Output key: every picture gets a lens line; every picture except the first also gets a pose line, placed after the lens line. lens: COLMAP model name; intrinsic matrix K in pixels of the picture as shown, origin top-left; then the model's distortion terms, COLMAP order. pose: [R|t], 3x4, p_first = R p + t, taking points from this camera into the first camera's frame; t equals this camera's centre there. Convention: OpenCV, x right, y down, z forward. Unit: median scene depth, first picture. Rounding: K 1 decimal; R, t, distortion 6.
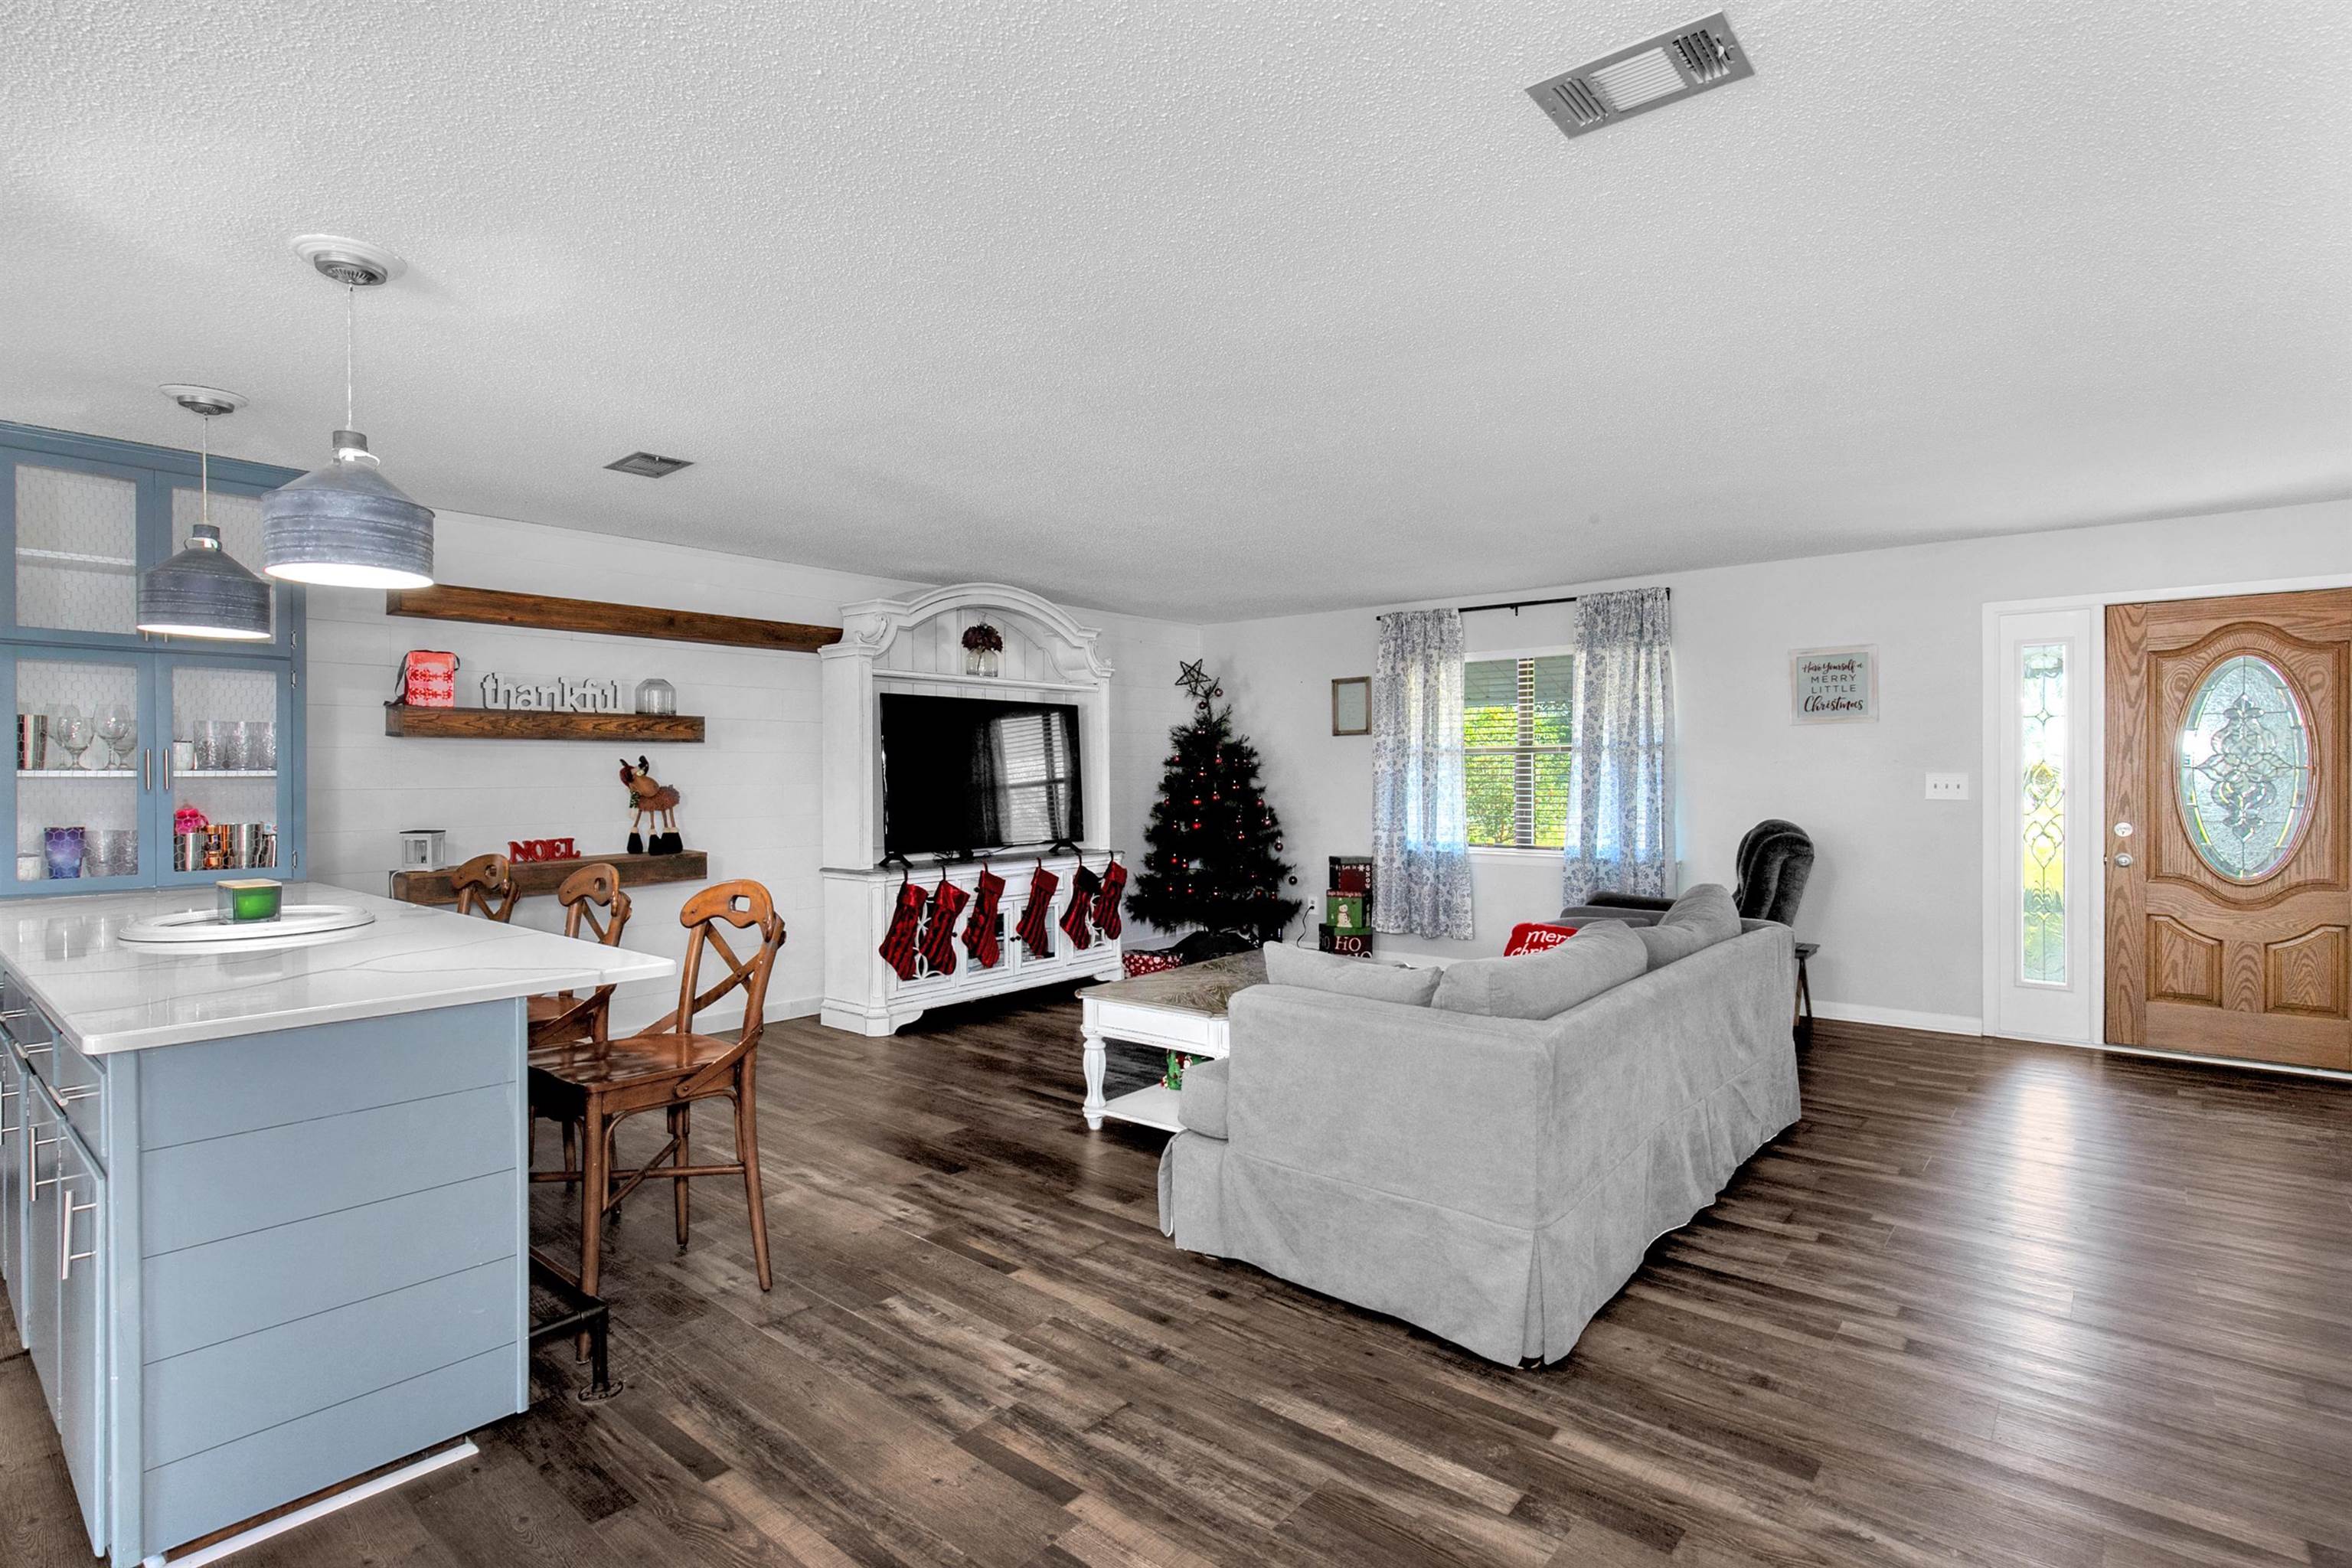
lens RADIAL K [[1083.5, 0, 1178.5], [0, 1083.5, 782.5], [0, 0, 1]] dist [0.020206, 0.000424]
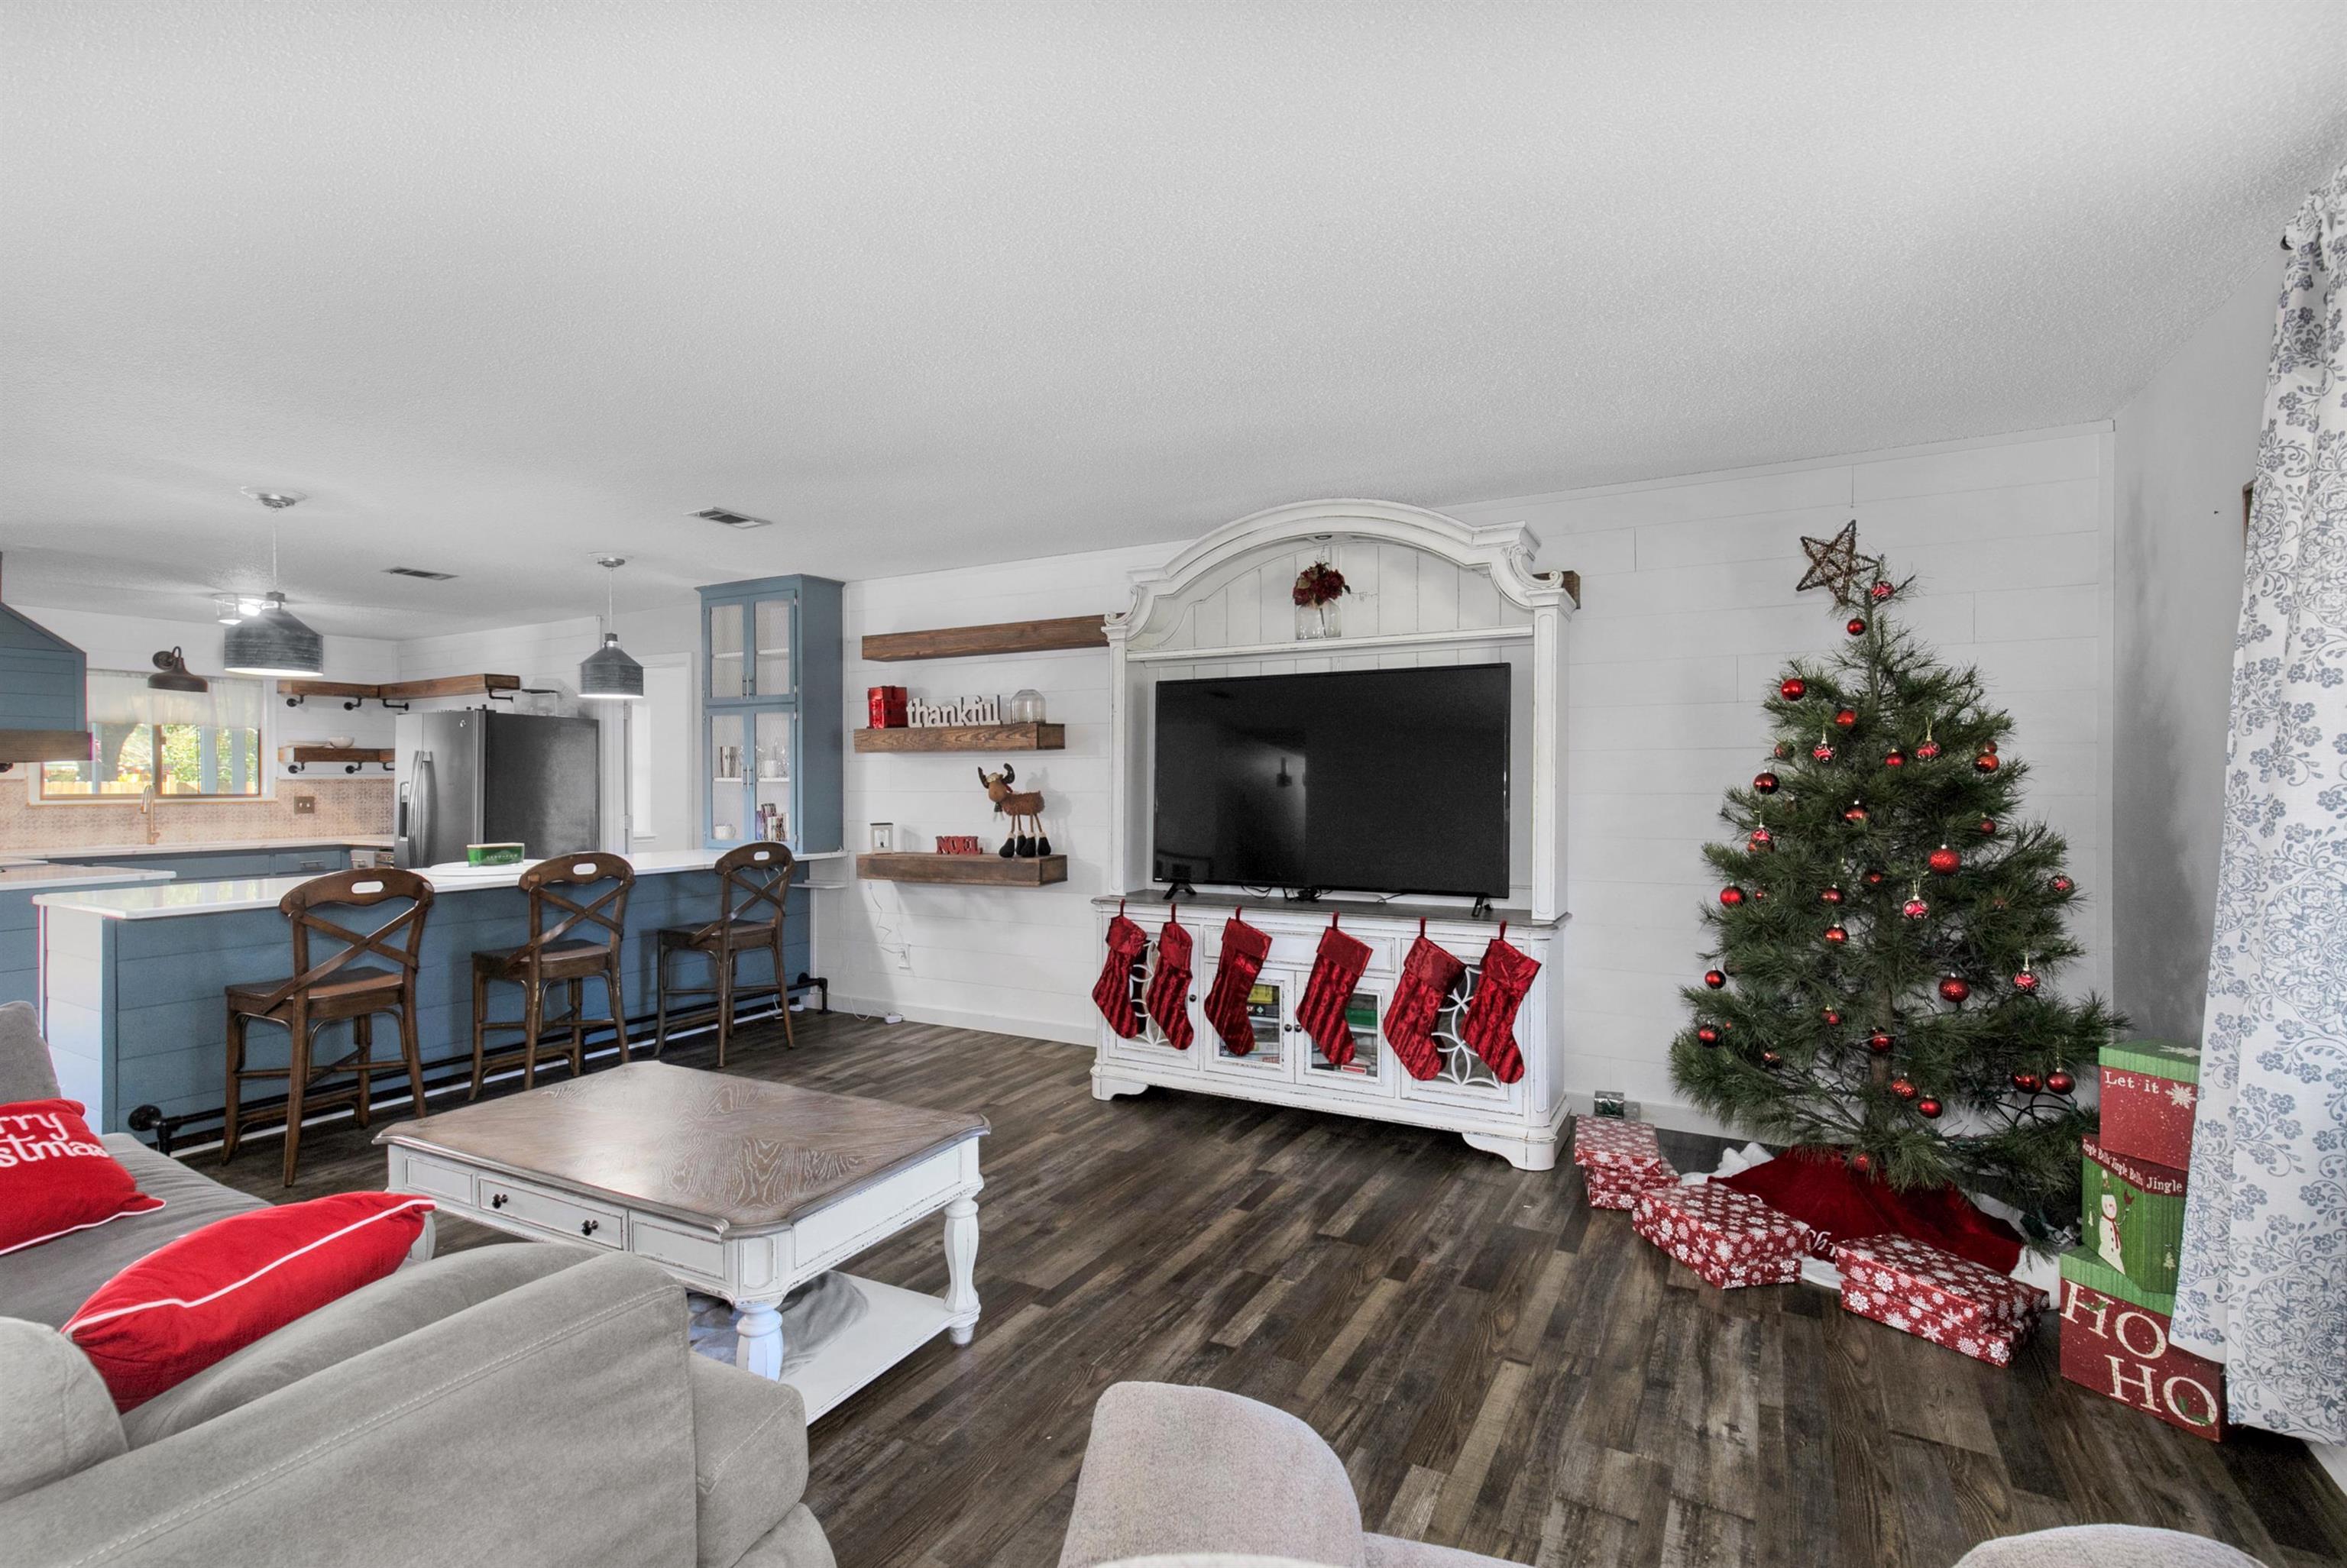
lens RADIAL K [[1081.0, 0, 1181.8], [0, 1081.0, 786.5], [0, 0, 1]] dist [0.020206, 0.000424]
pose [[0.198782, 0.011571, -0.979975, 0.530700], [-0.007099, 0.999921, 0.010366, -0.012793], [0.980018, 0.004896, 0.198848, 0.864088]]
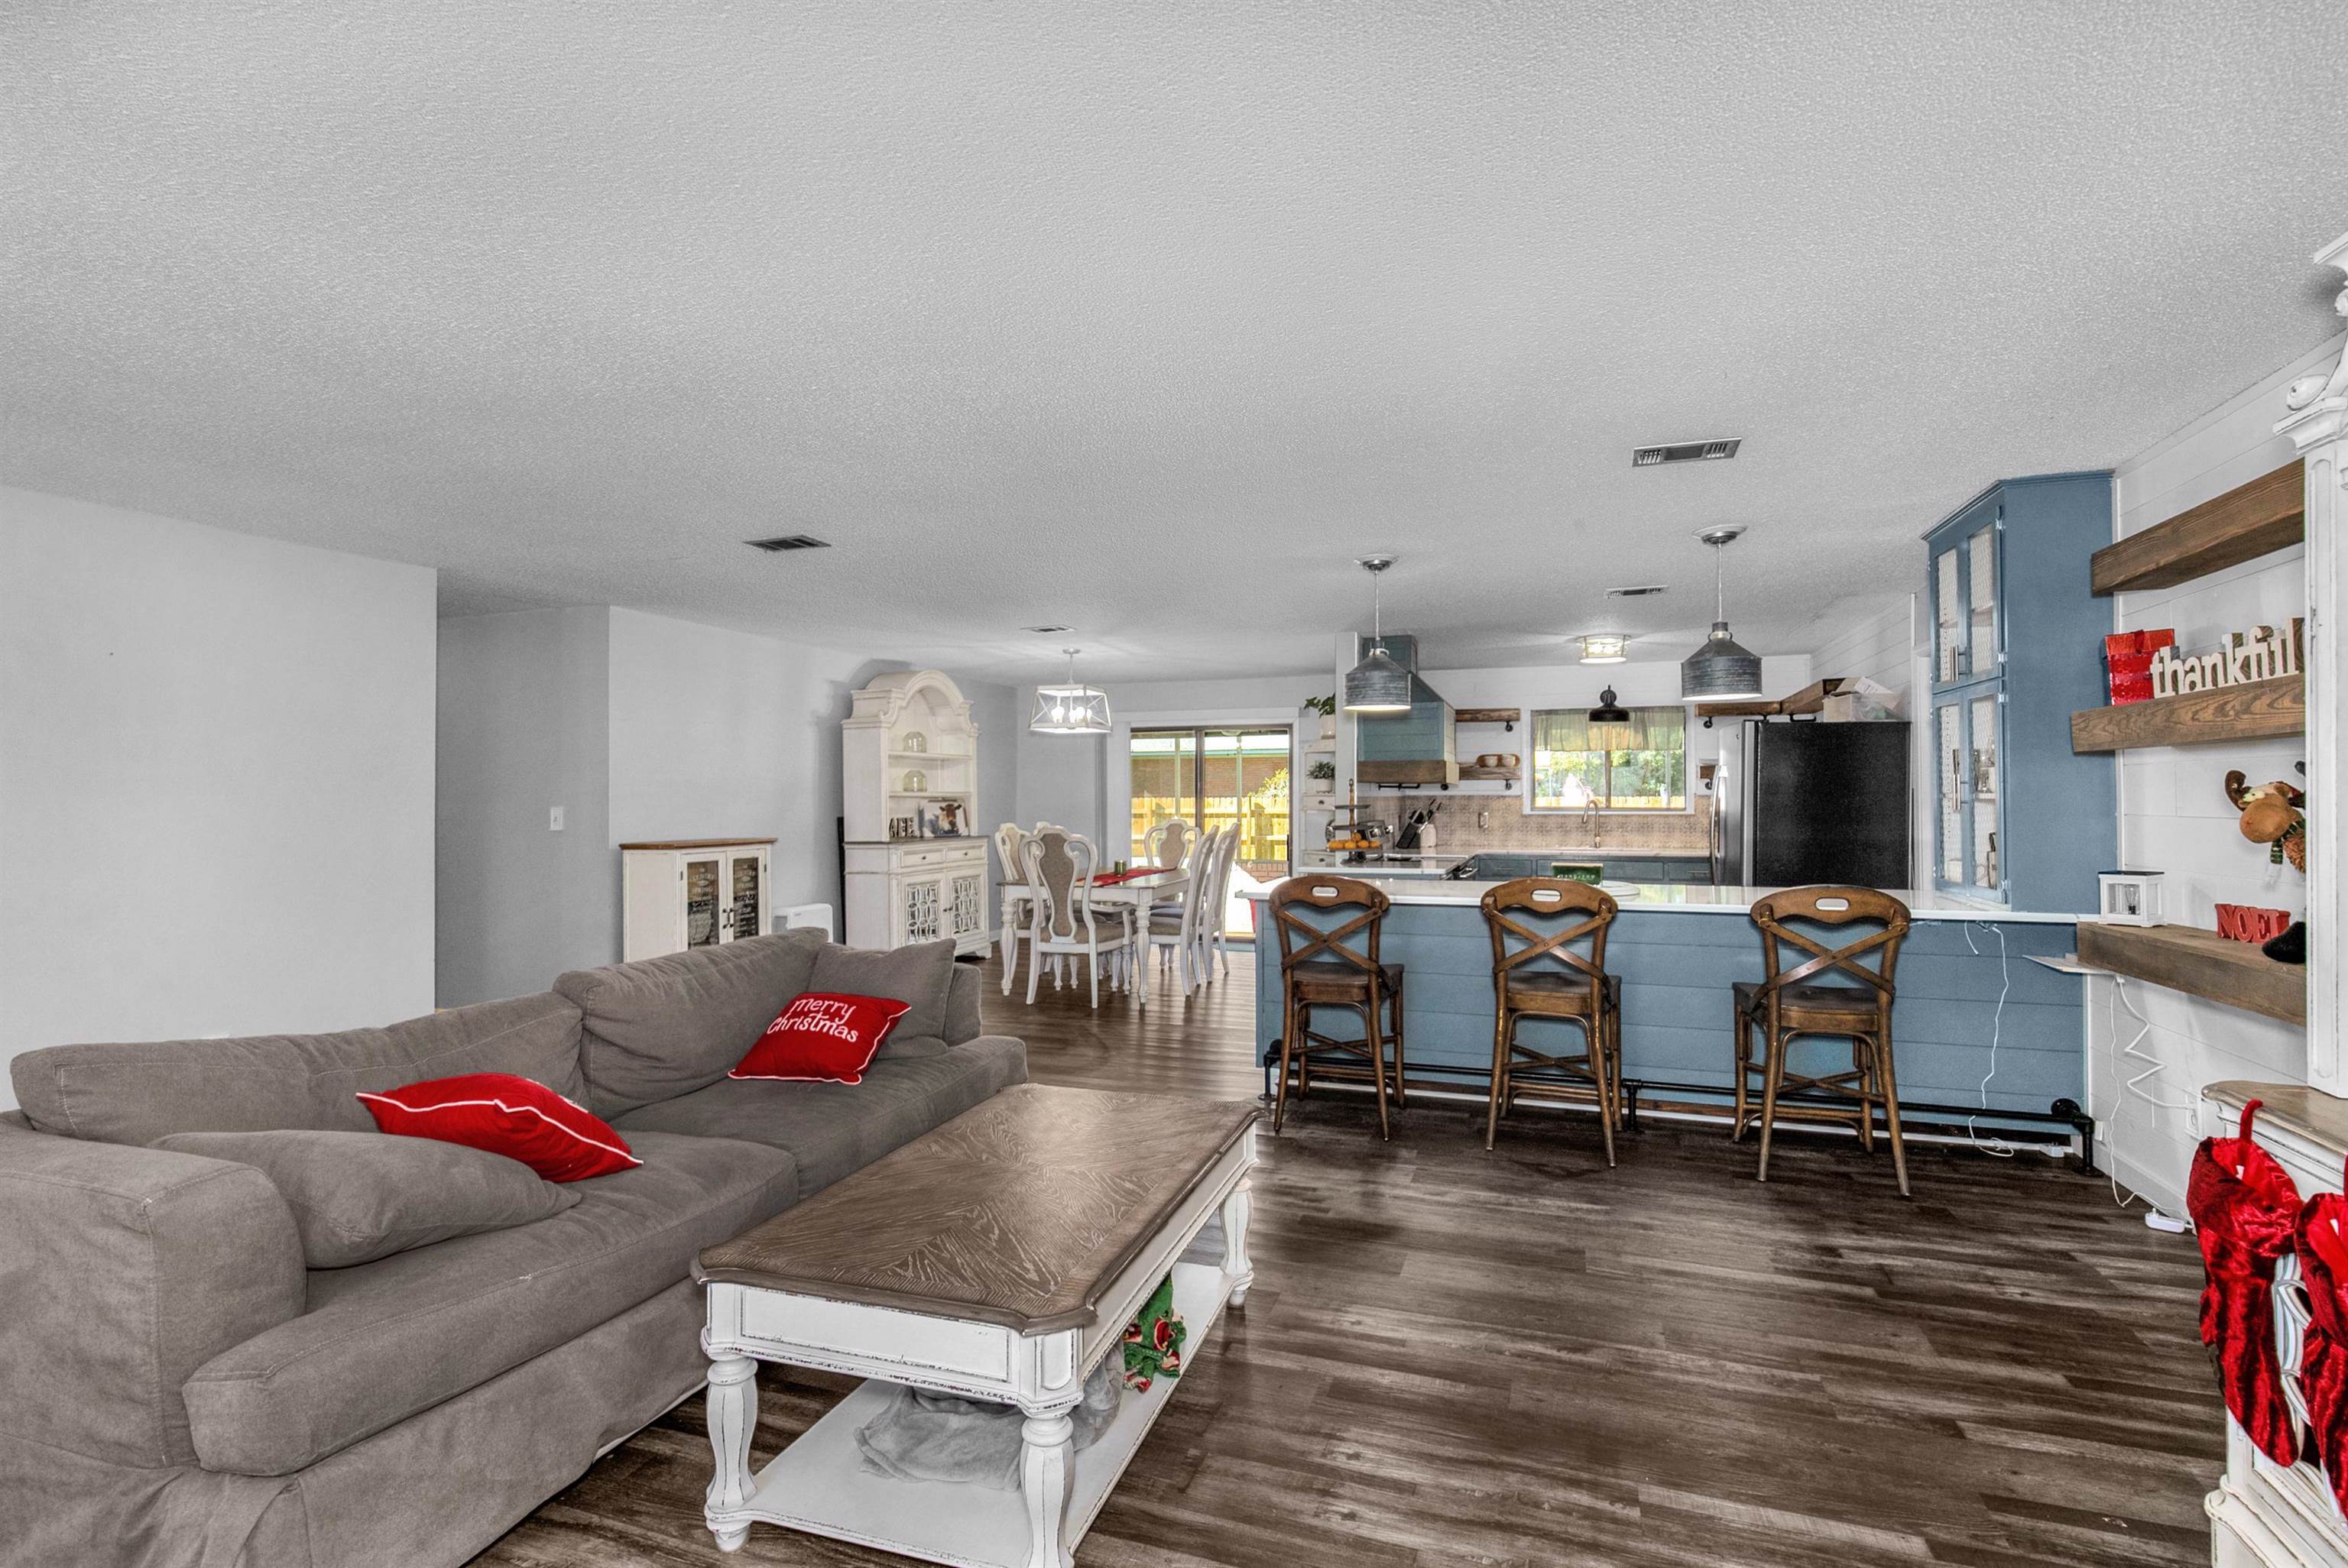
lens RADIAL K [[1081.5, 0, 1181.5], [0, 1081.5, 782.8], [0, 0, 1]] dist [0.020206, 0.000424]
pose [[-0.930130, 0.003554, -0.367213, 0.163055], [0.005760, 0.999971, -0.004911, -0.013419], [0.367185, -0.006683, -0.930124, 1.159273]]
